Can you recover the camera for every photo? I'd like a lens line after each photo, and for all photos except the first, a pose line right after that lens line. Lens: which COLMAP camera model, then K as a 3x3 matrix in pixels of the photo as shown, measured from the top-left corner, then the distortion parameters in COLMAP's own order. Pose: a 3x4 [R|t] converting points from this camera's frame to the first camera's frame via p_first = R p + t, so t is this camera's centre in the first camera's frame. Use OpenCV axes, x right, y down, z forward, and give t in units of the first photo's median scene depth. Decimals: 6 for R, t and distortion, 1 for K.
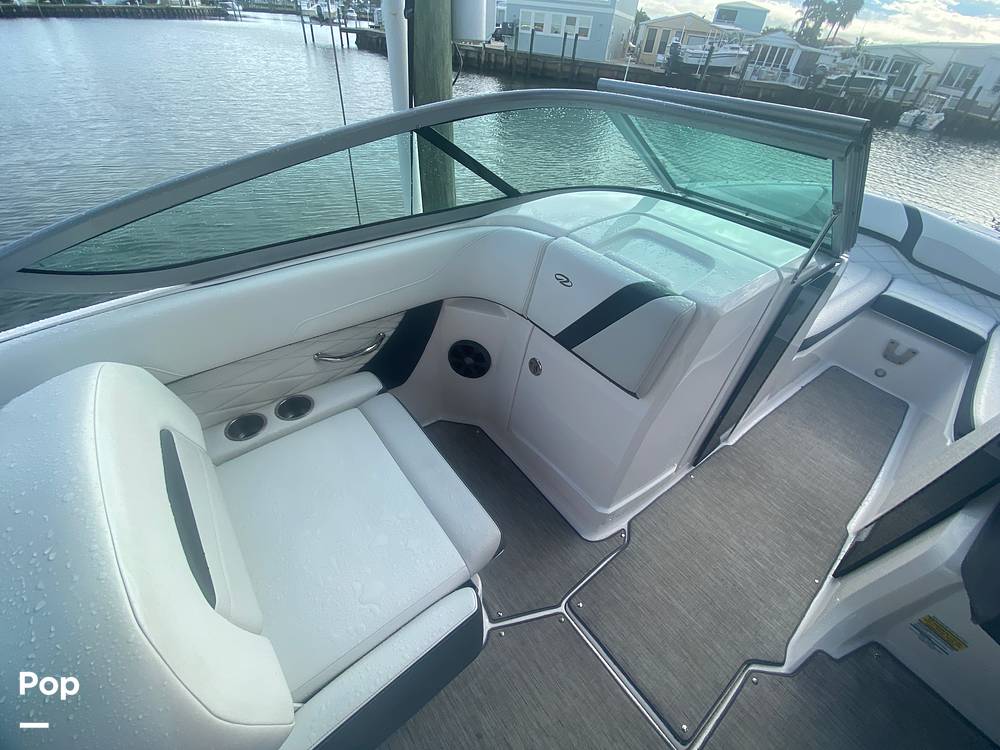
lens RADIAL K [[405.9, 0, 500.0], [0, 405.9, 375.0], [0, 0, 1]] dist [0.000105, -0.012777]
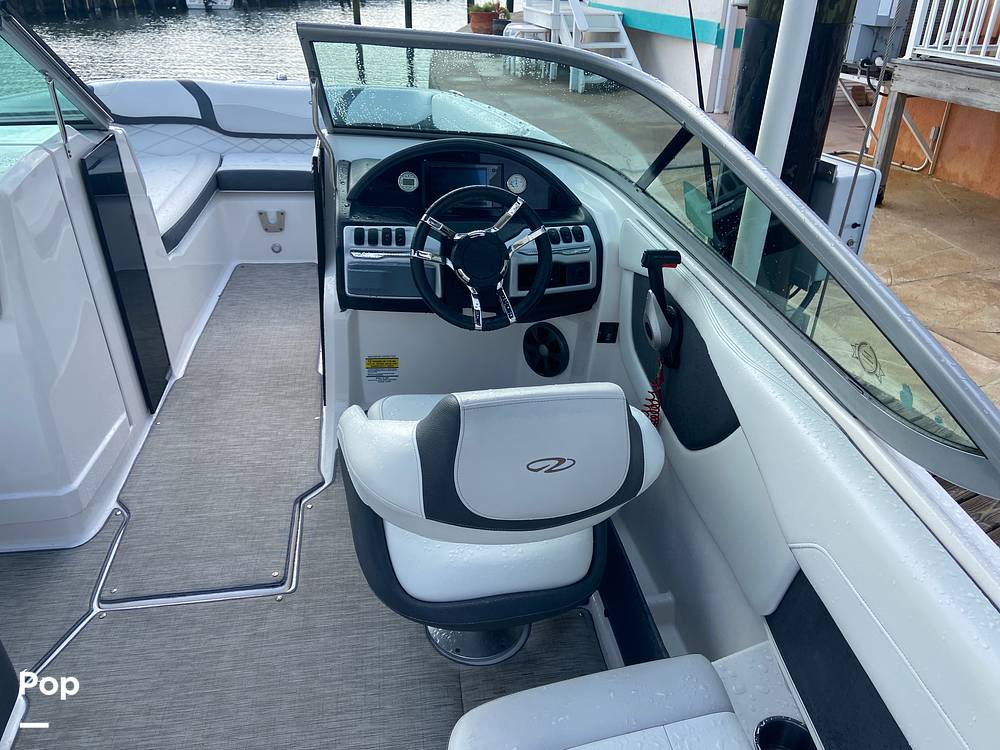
lens RADIAL K [[756.3, 0, 500.0], [0, 756.3, 375.0], [0, 0, 1]] dist [0.053745, -0.001680]
pose [[0.493548, -0.481054, 0.724567, -0.226811], [0.584411, 0.800428, 0.133340, 0.341566], [-0.644107, 0.357635, 0.676183, -0.460759]]
